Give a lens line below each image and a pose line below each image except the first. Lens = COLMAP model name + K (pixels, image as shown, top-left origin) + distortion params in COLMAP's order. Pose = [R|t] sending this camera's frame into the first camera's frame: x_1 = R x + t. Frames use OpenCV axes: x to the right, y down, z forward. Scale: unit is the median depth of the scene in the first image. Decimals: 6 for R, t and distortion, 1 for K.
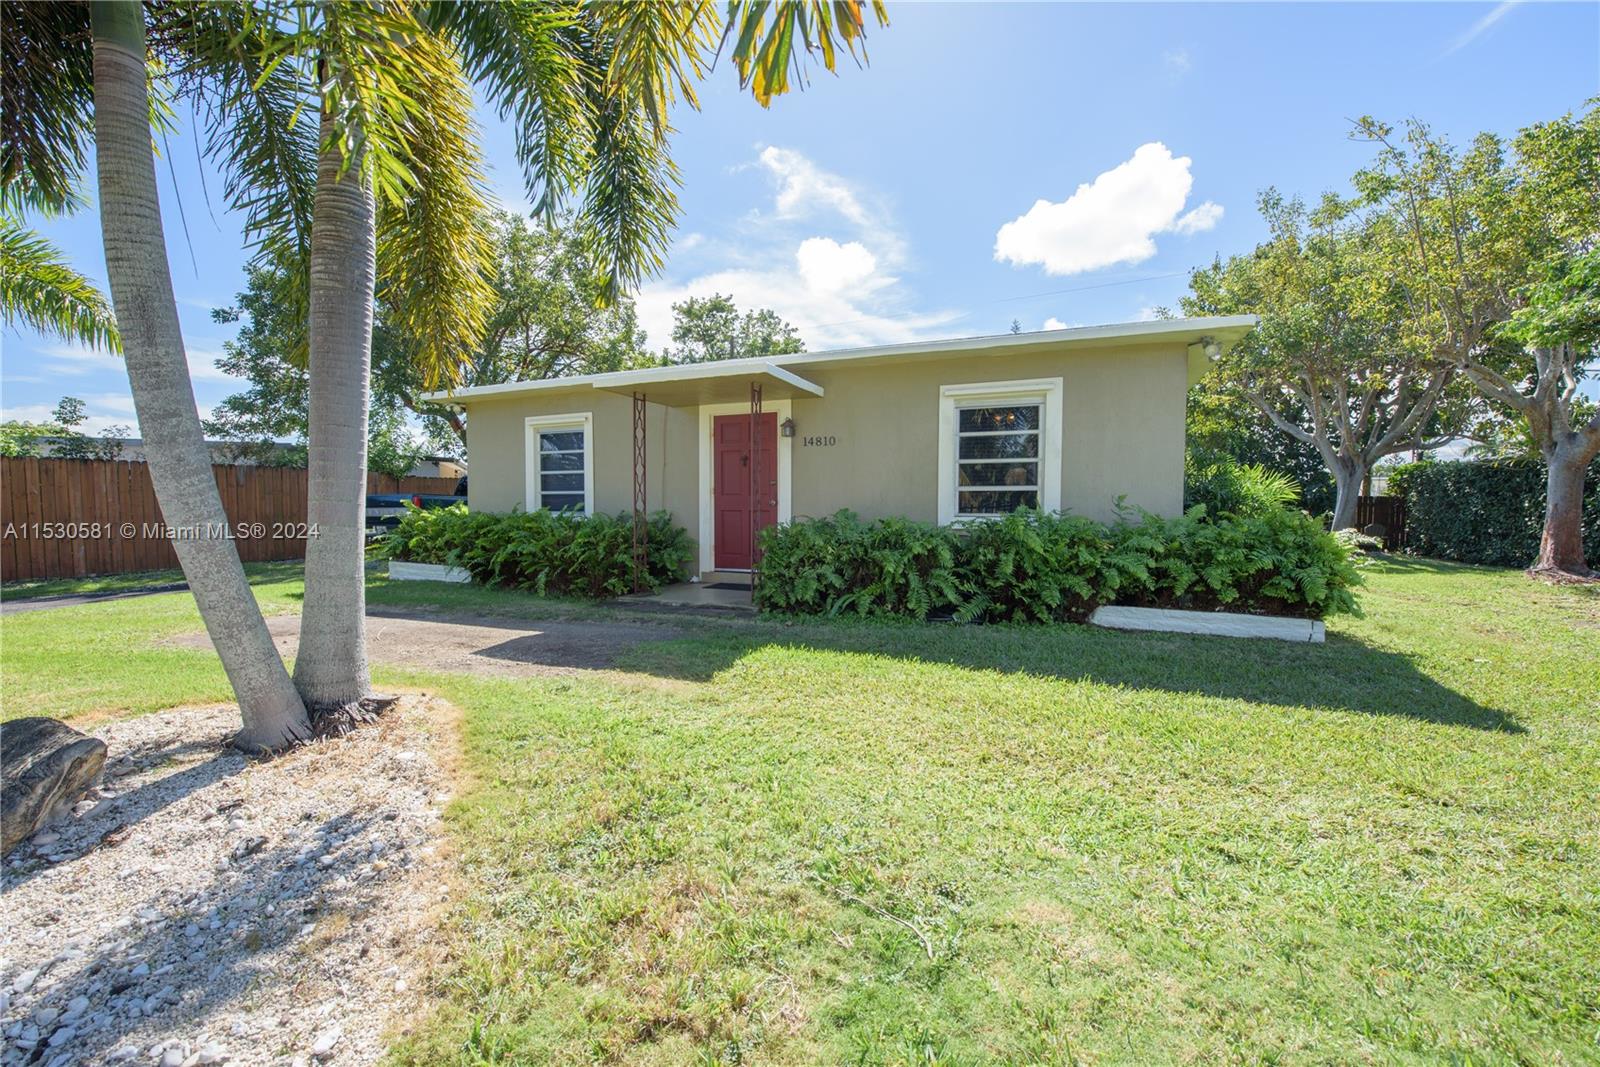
lens RADIAL K [[639.8, 0, 803.4], [0, 639.8, 489.9], [0, 0, 1]] dist [-0.011041, -0.003306]
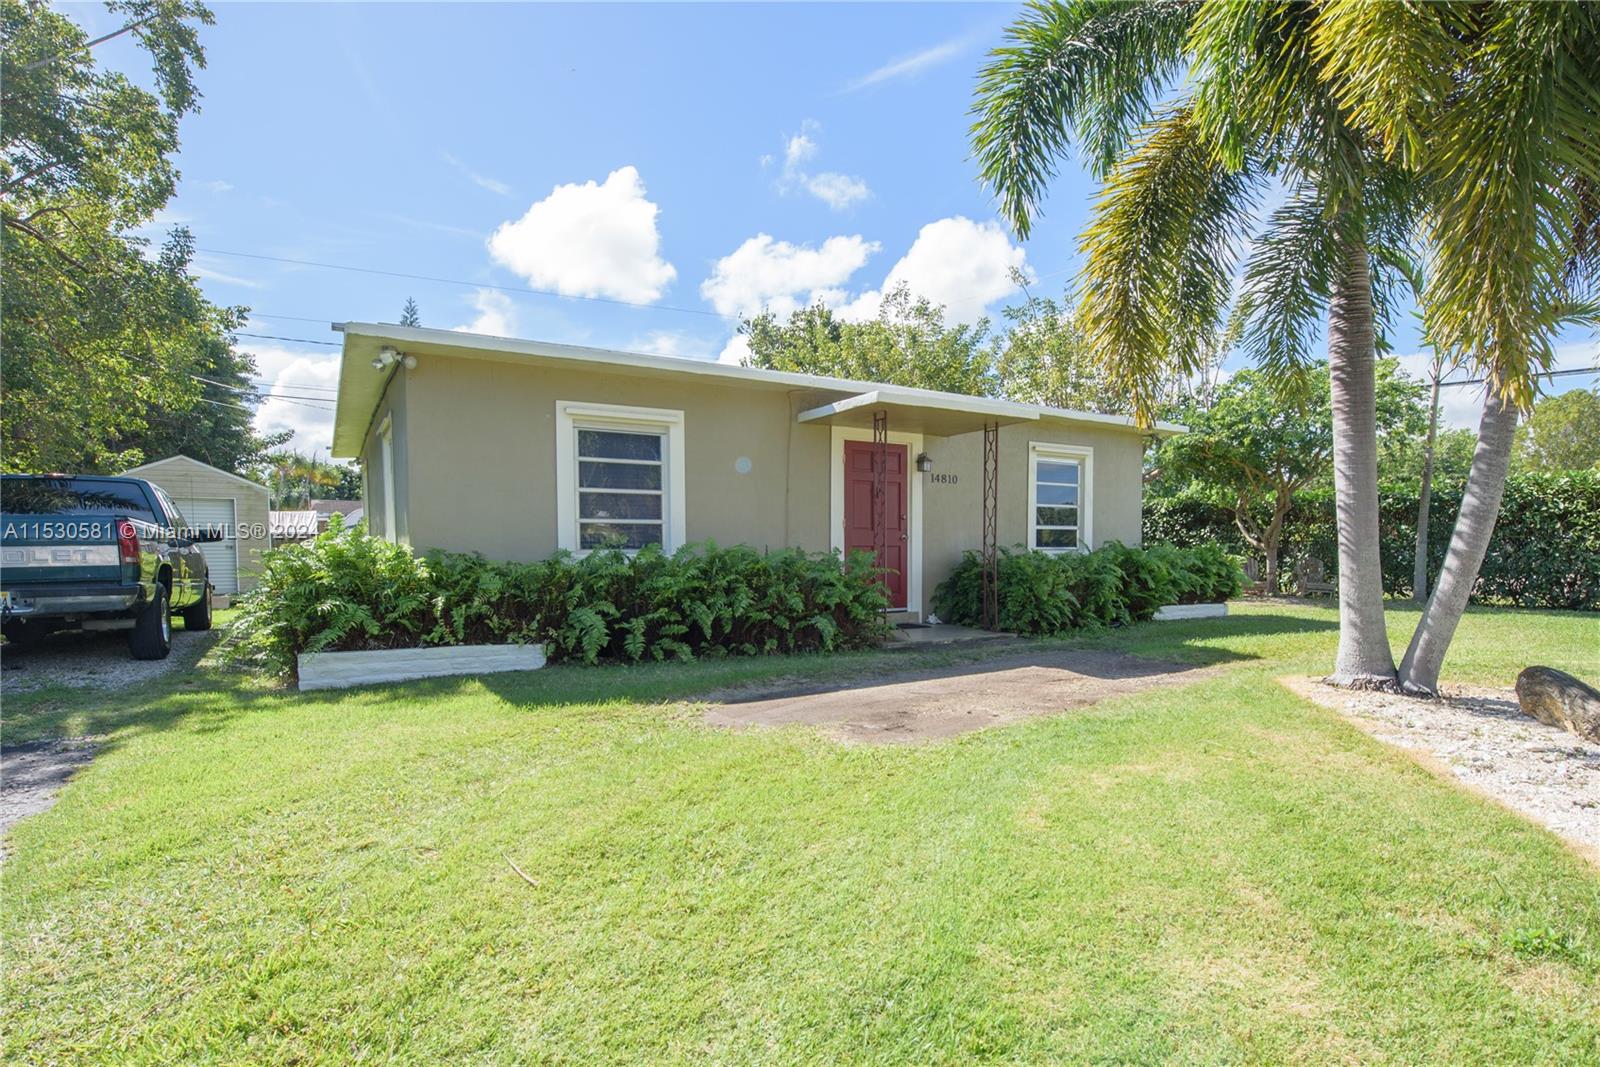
lens RADIAL K [[750.7, 0, 793.3], [0, 750.7, 546.7], [0, 0, 1]] dist [-0.001234, 0.000009]
pose [[0.607375, -0.005477, 0.794396, -0.921104], [-0.019105, 0.999586, 0.021499, 0.010529], [-0.794185, -0.028235, 0.607020, 0.382311]]
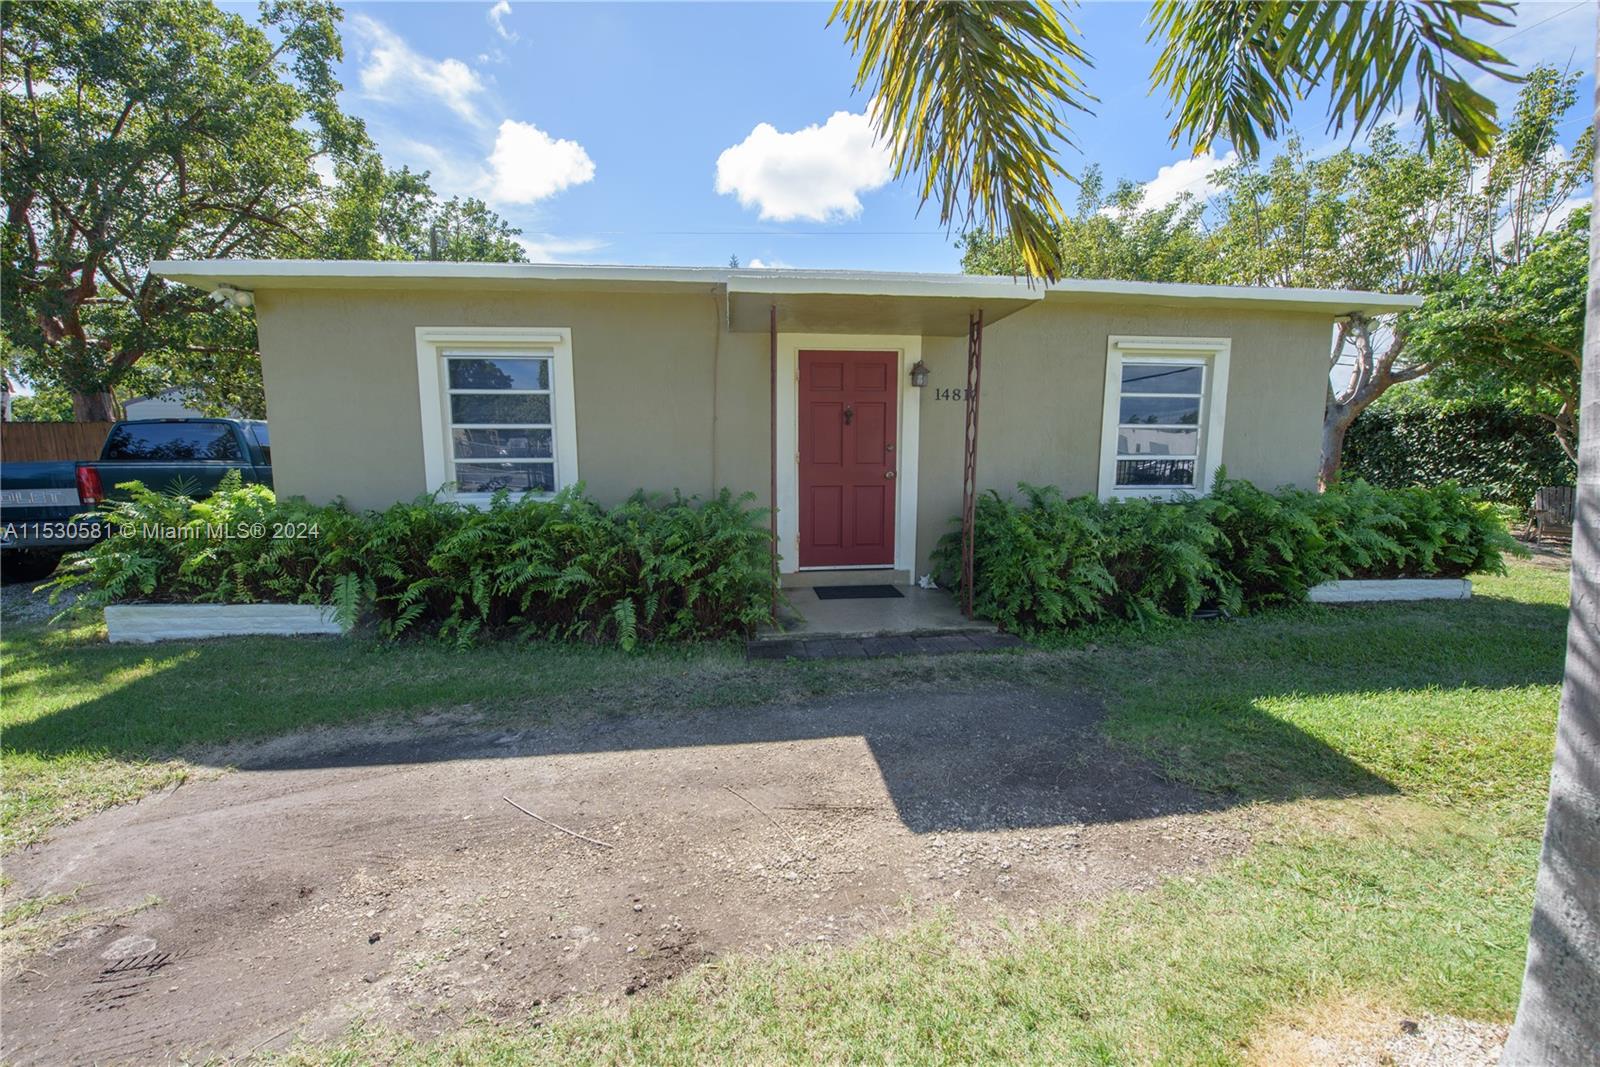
lens RADIAL K [[639.8, 0, 738.9], [0, 639.8, 522.6], [0, 0, 1]] dist [-0.011041, -0.003306]
pose [[0.873139, -0.061503, 0.483575, -0.492140], [-0.009414, 0.989697, 0.142870, -0.026698], [-0.487380, -0.129298, 0.863564, 0.376575]]
